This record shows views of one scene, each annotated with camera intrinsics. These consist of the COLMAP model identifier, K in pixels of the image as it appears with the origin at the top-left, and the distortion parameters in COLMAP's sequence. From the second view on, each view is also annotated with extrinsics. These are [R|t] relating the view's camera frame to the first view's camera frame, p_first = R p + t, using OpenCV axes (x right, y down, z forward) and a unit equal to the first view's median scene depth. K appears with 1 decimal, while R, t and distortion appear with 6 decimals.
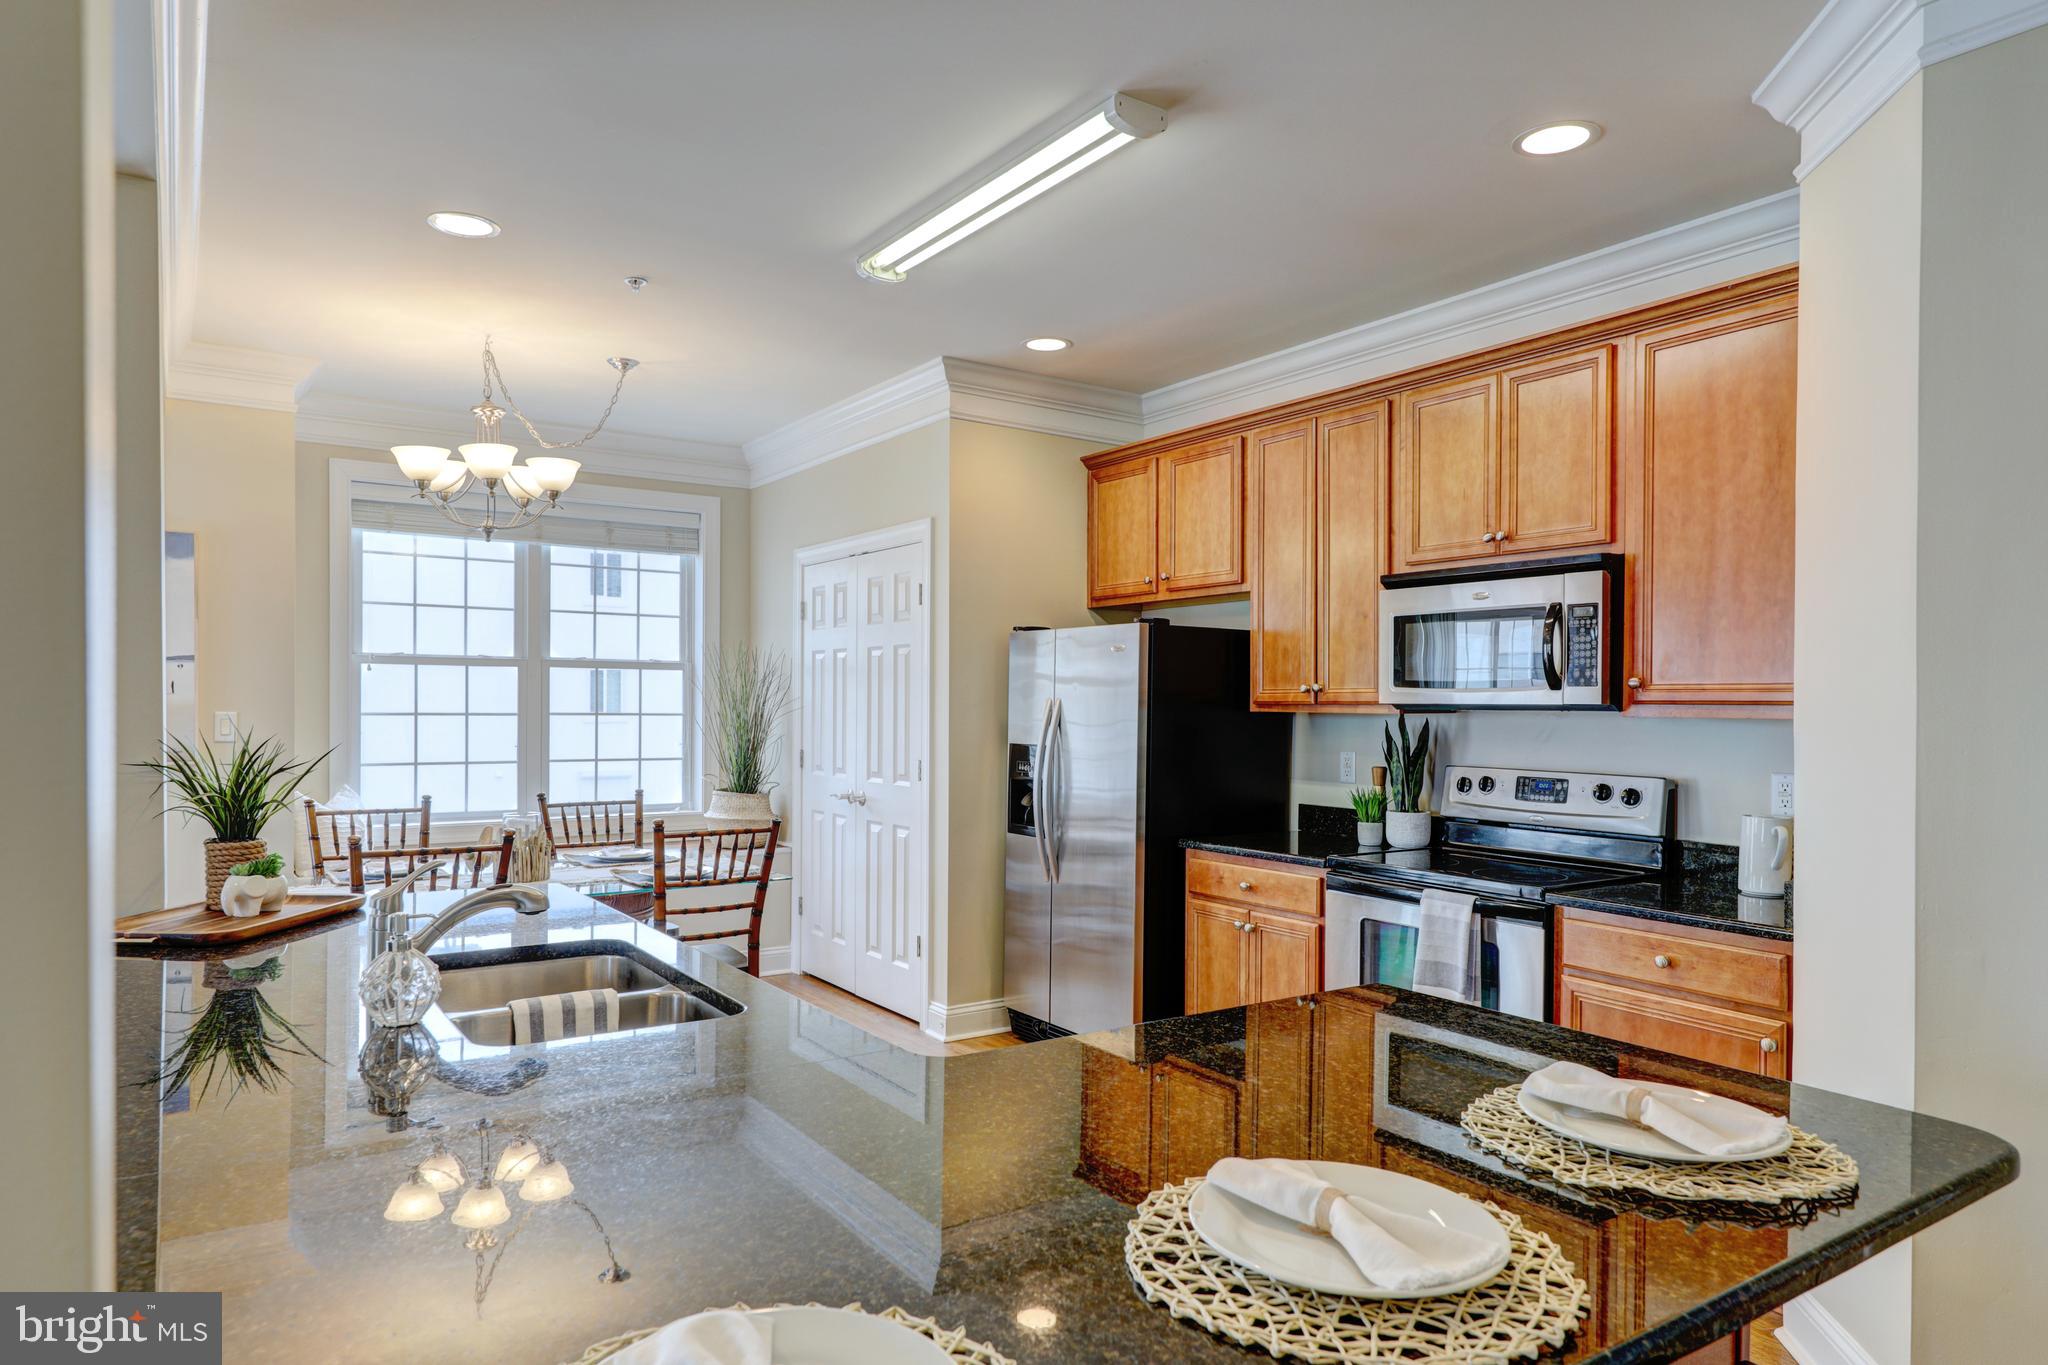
lens RADIAL K [[1292.8, 0, 1023.3], [0, 1292.8, 701.0], [0, 0, 1]] dist [0.031256, 0.001001]
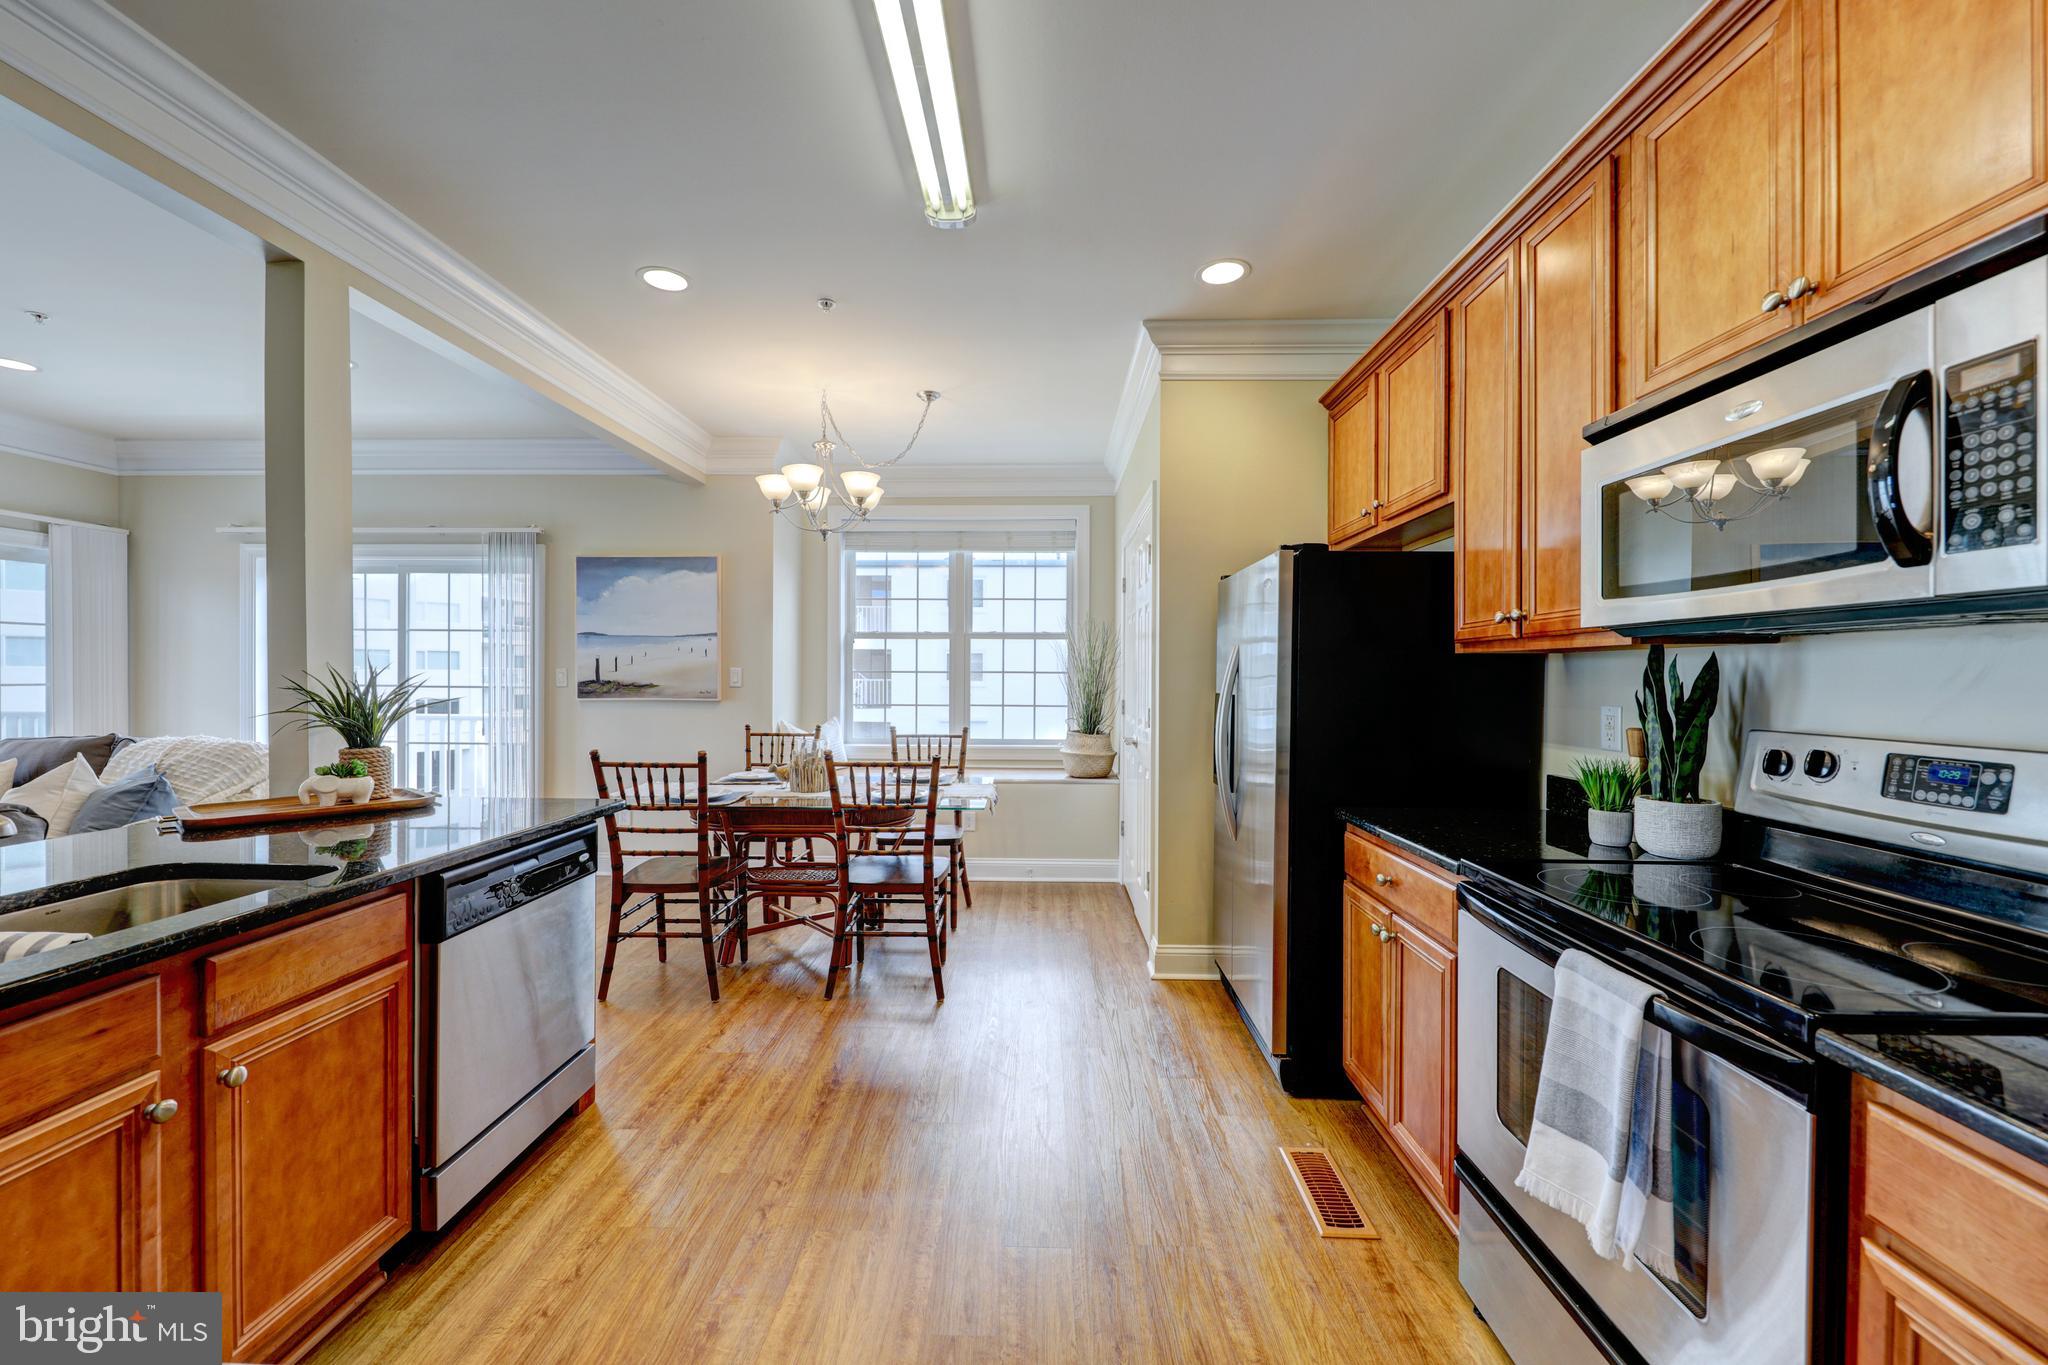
lens RADIAL K [[798.2, 0, 994.7], [0, 798.2, 679.1], [0, 0, 1]] dist [0.000424, -0.000509]
pose [[0.803507, -0.000258, -0.595295, 0.261127], [0.001045, 0.999999, 0.000977, 0.024987], [0.595294, -0.001407, 0.803507, 0.483043]]
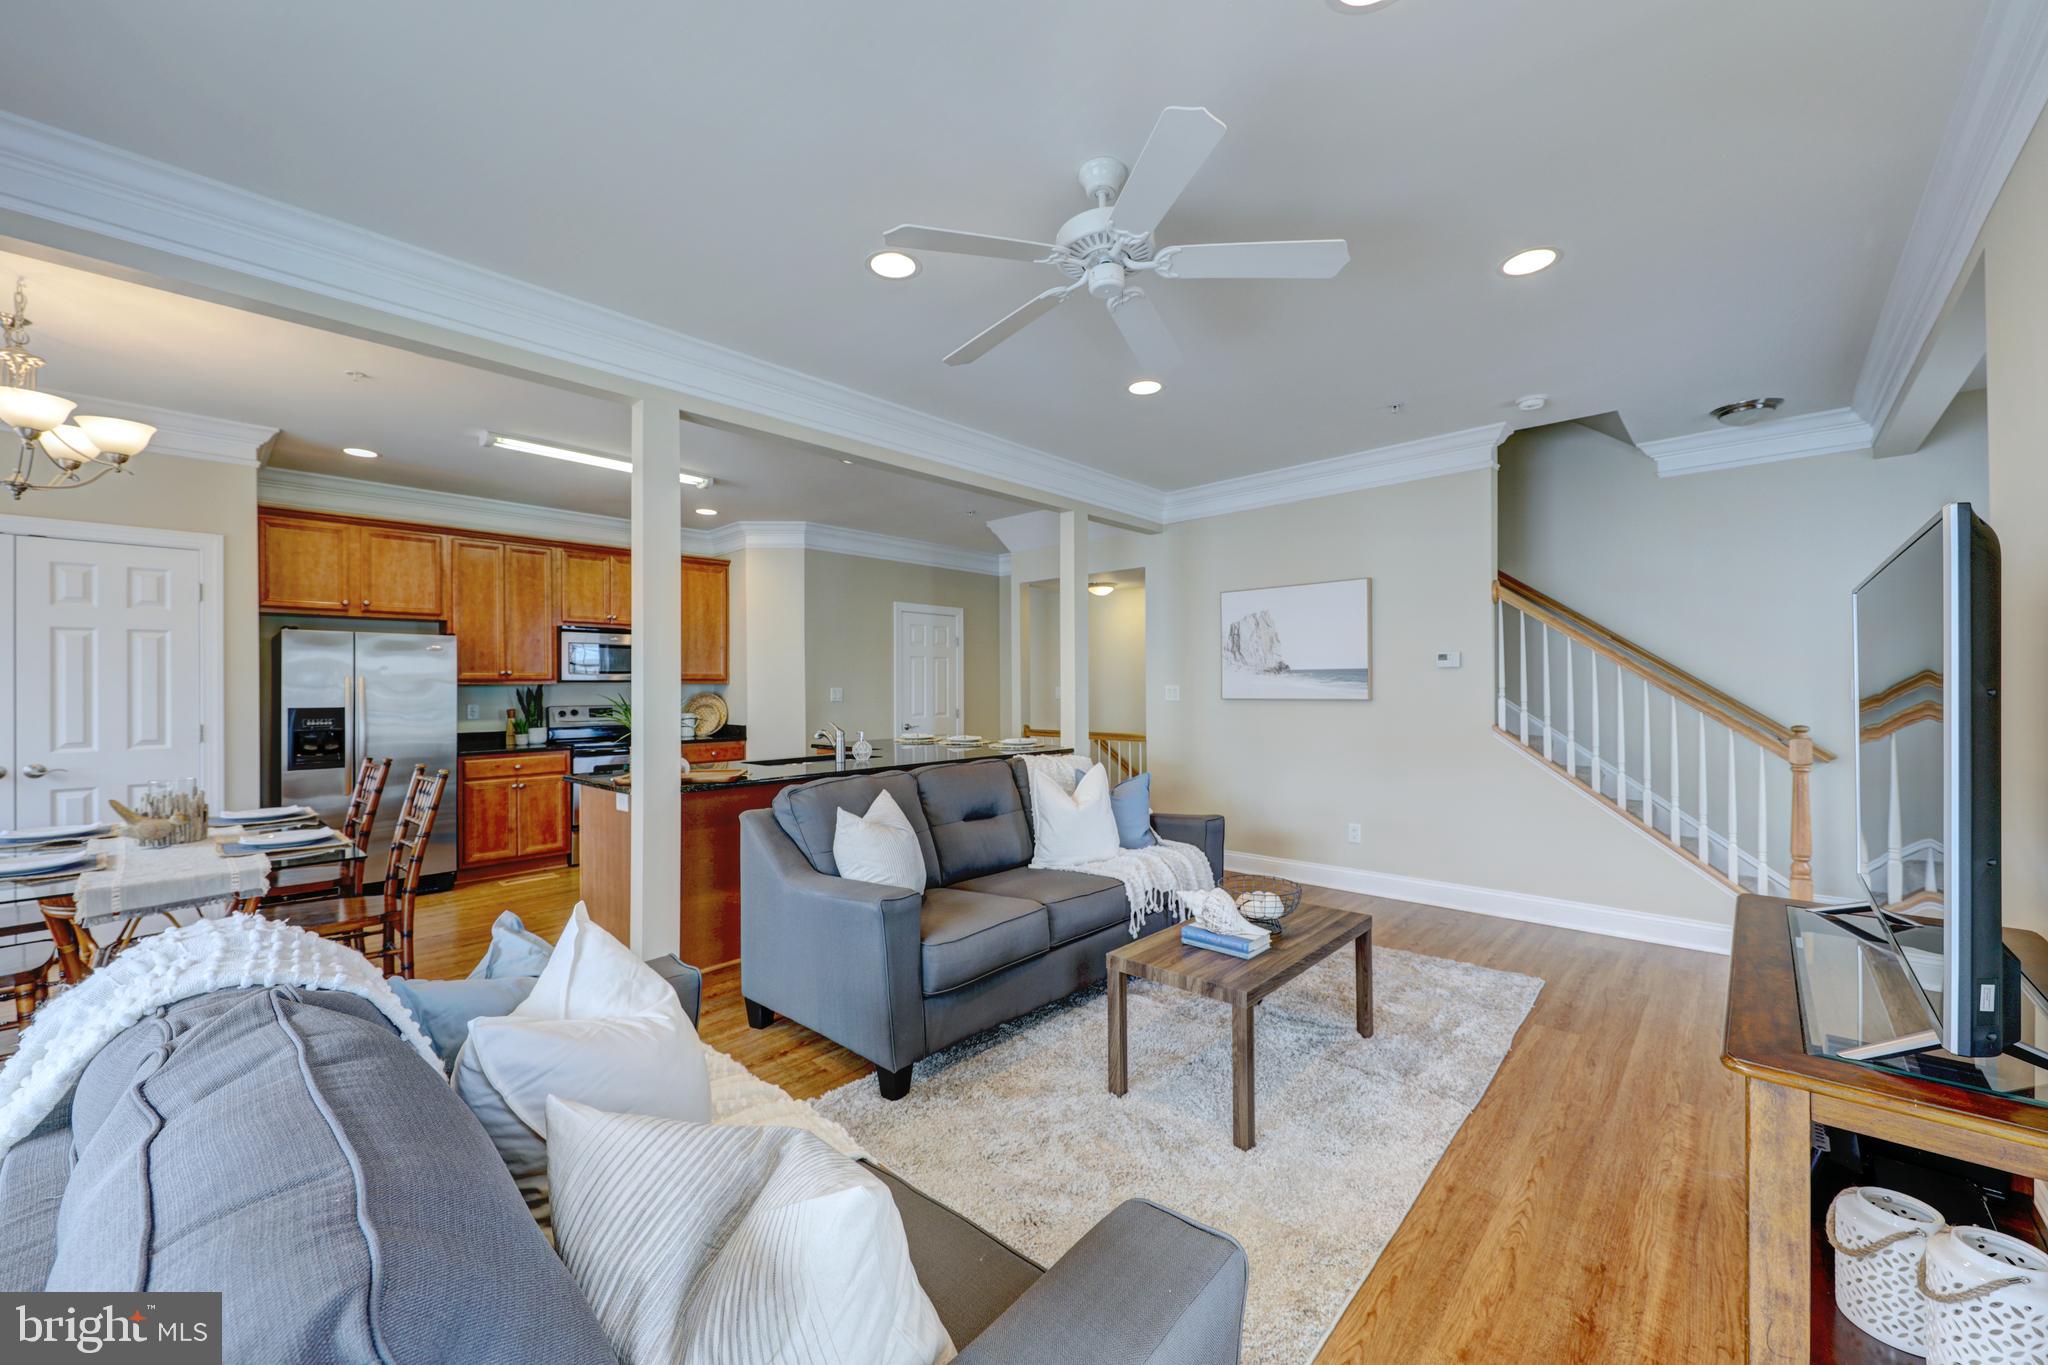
lens RADIAL K [[798.2, 0, 1013.3], [0, 798.2, 688.3], [0, 0, 1]] dist [0.000424, -0.000509]
pose [[-0.243355, -0.004193, 0.969928, -1.254197], [0.006414, 0.999962, 0.005932, 0.013304], [-0.969916, 0.007665, -0.243319, 0.529181]]
